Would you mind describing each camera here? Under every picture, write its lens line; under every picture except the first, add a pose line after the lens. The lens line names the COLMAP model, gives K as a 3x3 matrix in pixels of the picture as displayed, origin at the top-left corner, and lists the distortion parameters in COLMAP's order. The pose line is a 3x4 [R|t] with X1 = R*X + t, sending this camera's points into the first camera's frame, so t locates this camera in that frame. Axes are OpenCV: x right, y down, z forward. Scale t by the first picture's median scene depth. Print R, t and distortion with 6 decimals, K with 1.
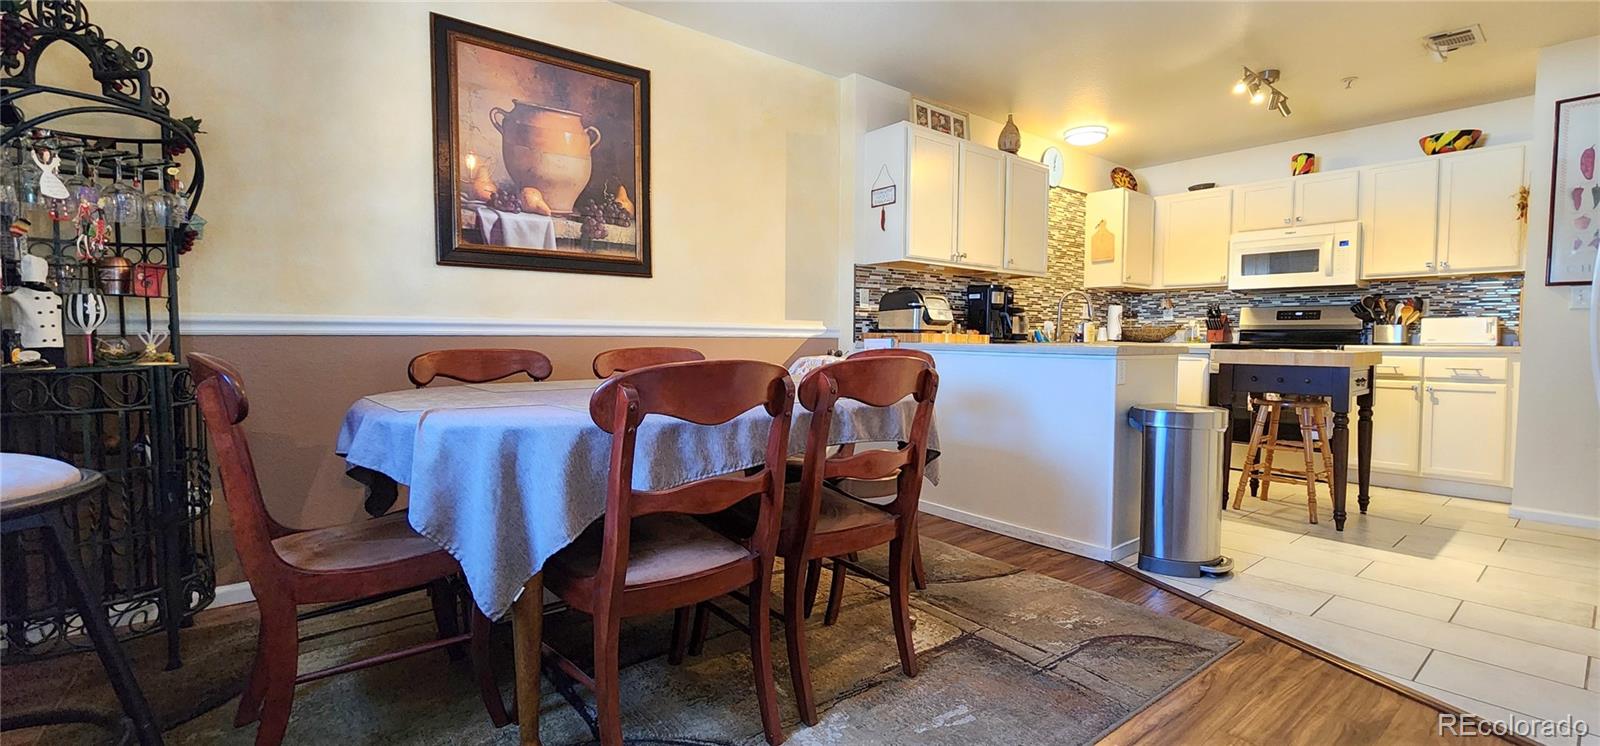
lens RADIAL K [[679.5, 0, 798.0], [0, 679.5, 365.3], [0, 0, 1]] dist [0.000523, 0.000293]
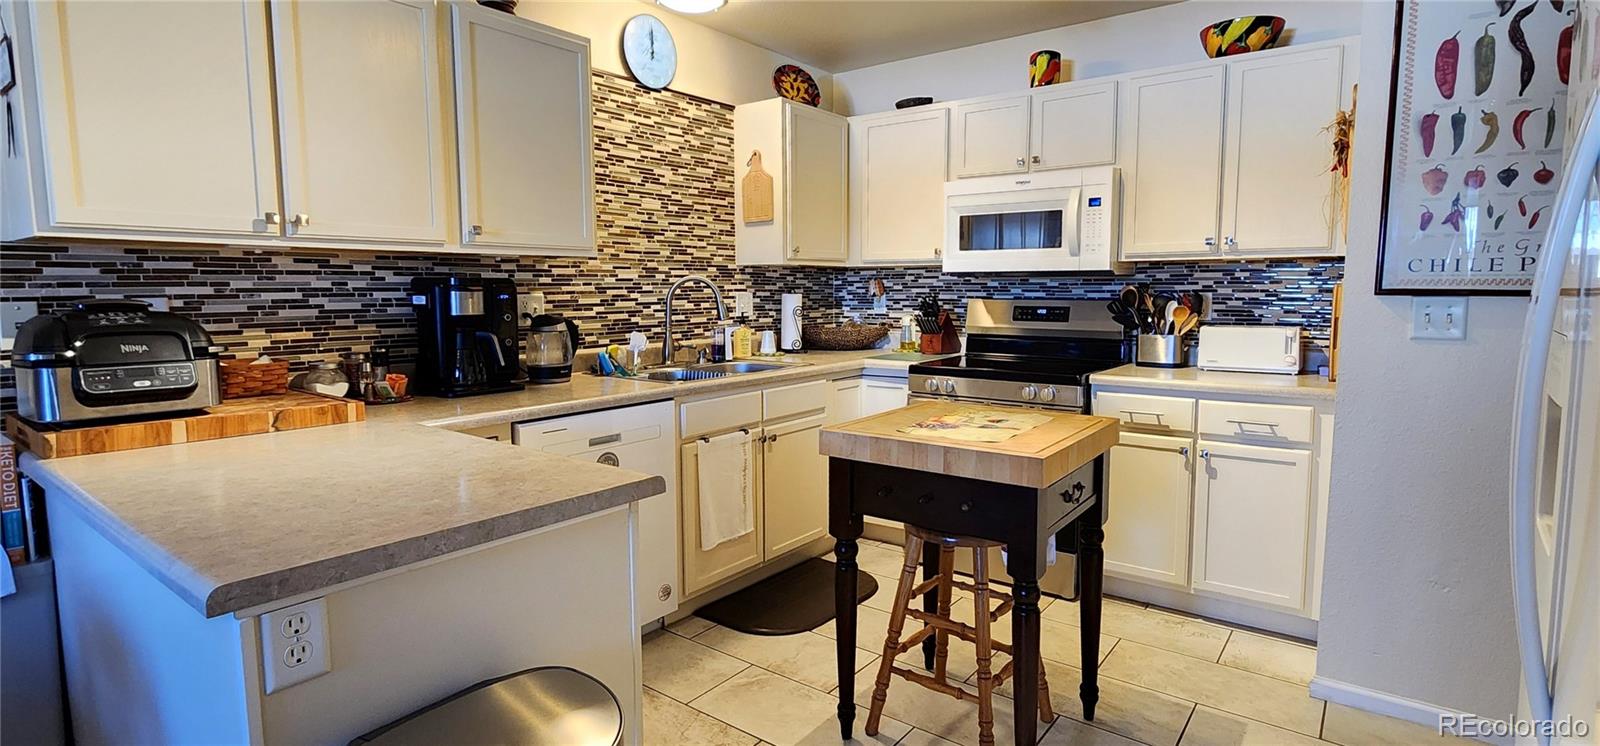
lens RADIAL K [[778.9, 0, 804.1], [0, 778.9, 366.3], [0, 0, 1]] dist [-0.002414, -0.001543]
pose [[0.971757, -0.032652, 0.233713, 0.385077], [0.018460, 0.997865, 0.062654, -0.081782], [-0.235259, -0.056570, 0.970285, 0.379759]]
